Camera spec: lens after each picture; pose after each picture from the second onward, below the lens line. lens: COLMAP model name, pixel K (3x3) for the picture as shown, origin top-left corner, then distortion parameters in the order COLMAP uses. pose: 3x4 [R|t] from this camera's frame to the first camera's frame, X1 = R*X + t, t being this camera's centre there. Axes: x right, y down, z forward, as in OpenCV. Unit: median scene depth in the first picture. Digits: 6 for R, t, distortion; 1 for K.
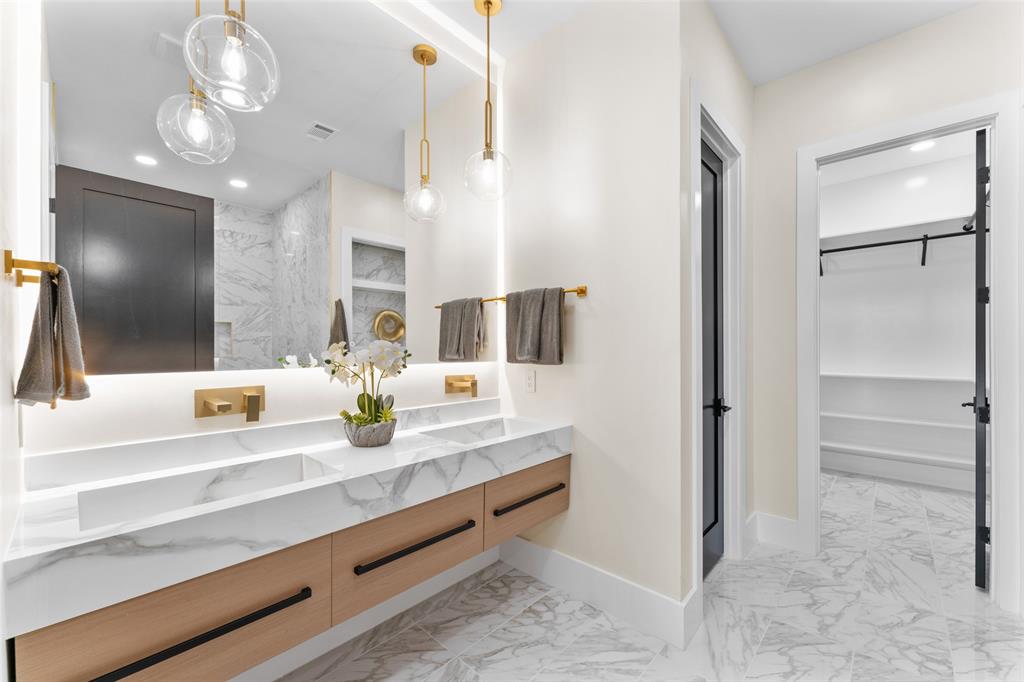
lens RADIAL K [[407.5, 0, 508.9], [0, 407.5, 347.0], [0, 0, 1]] dist [-0.001426, -0.000581]
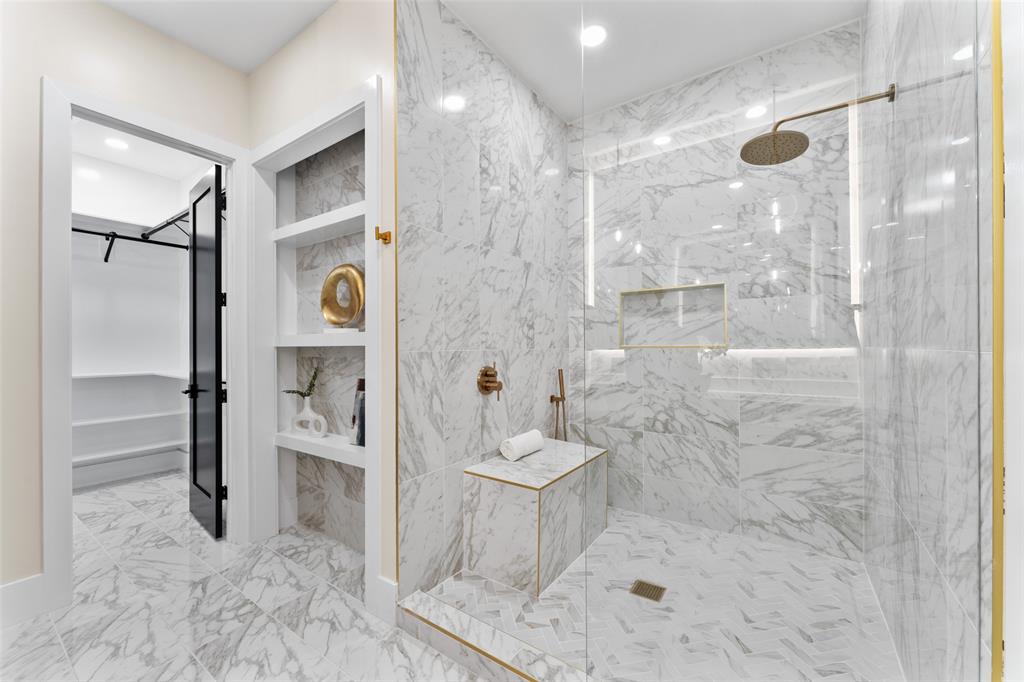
lens RADIAL K [[407.5, 0, 505.7], [0, 407.5, 338.5], [0, 0, 1]] dist [-0.001426, -0.000581]
pose [[-0.143185, 0.022268, 0.989445, -0.172735], [0.006747, 0.999746, -0.021524, 0.026139], [-0.989673, 0.003594, -0.143298, 0.308890]]
